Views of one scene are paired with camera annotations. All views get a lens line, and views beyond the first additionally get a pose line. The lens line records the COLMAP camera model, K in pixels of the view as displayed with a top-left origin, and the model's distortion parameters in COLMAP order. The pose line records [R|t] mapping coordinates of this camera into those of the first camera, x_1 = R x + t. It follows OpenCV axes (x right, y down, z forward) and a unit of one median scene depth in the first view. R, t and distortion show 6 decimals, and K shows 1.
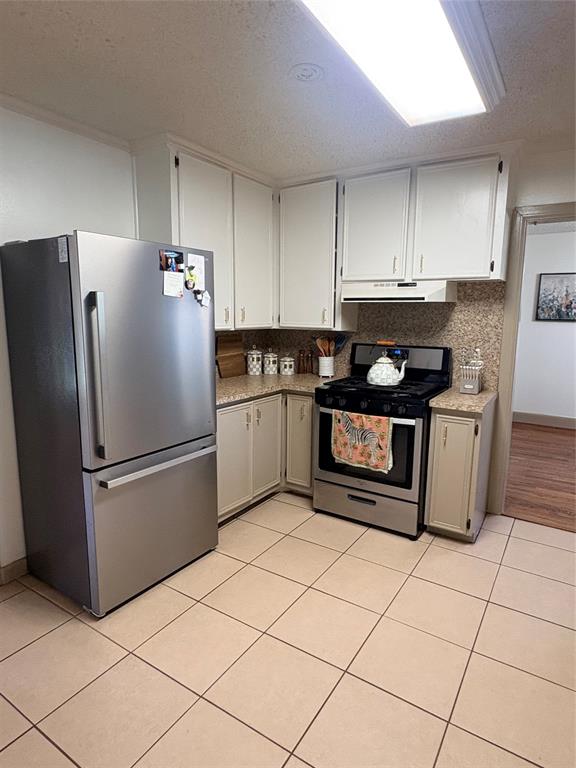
lens RADIAL K [[452.9, 0, 288.3], [0, 452.9, 382.0], [0, 0, 1]] dist [0.014755, 0.000349]
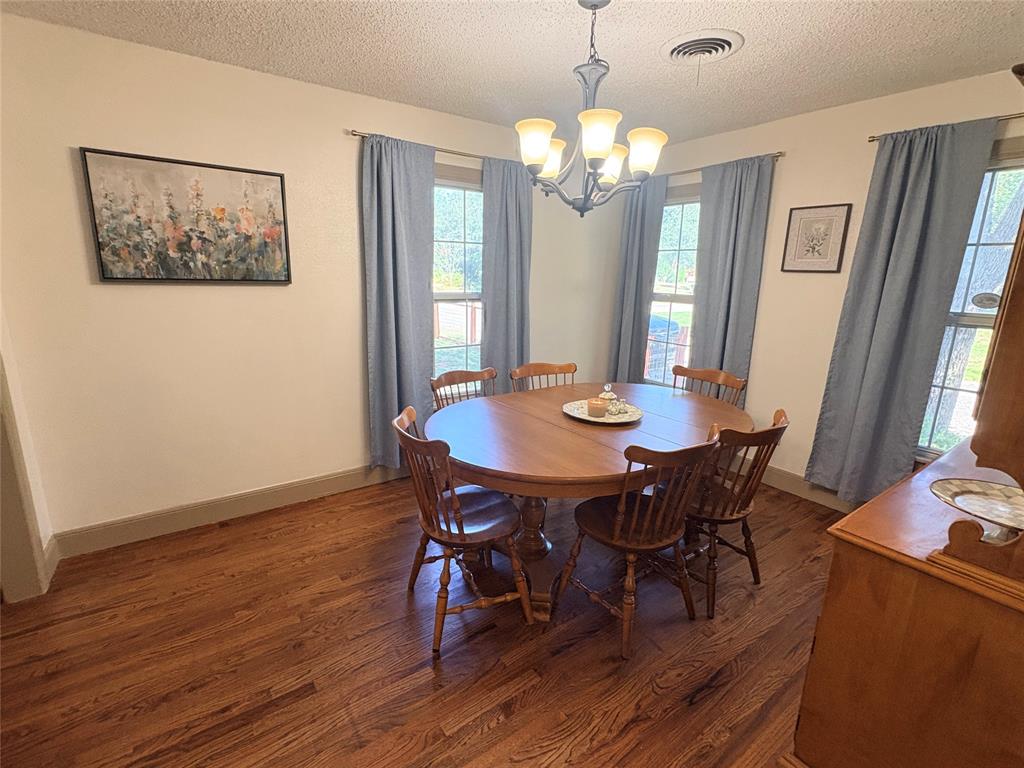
lens RADIAL K [[457.5, 0, 508.1], [0, 457.5, 380.1], [0, 0, 1]] dist [-0.001329, -0.000166]
pose [[0.359045, -0.204397, 0.910664, 0.313877], [0.125055, 0.977462, 0.170085, -0.080142], [-0.924904, 0.052815, 0.376514, 0.570487]]
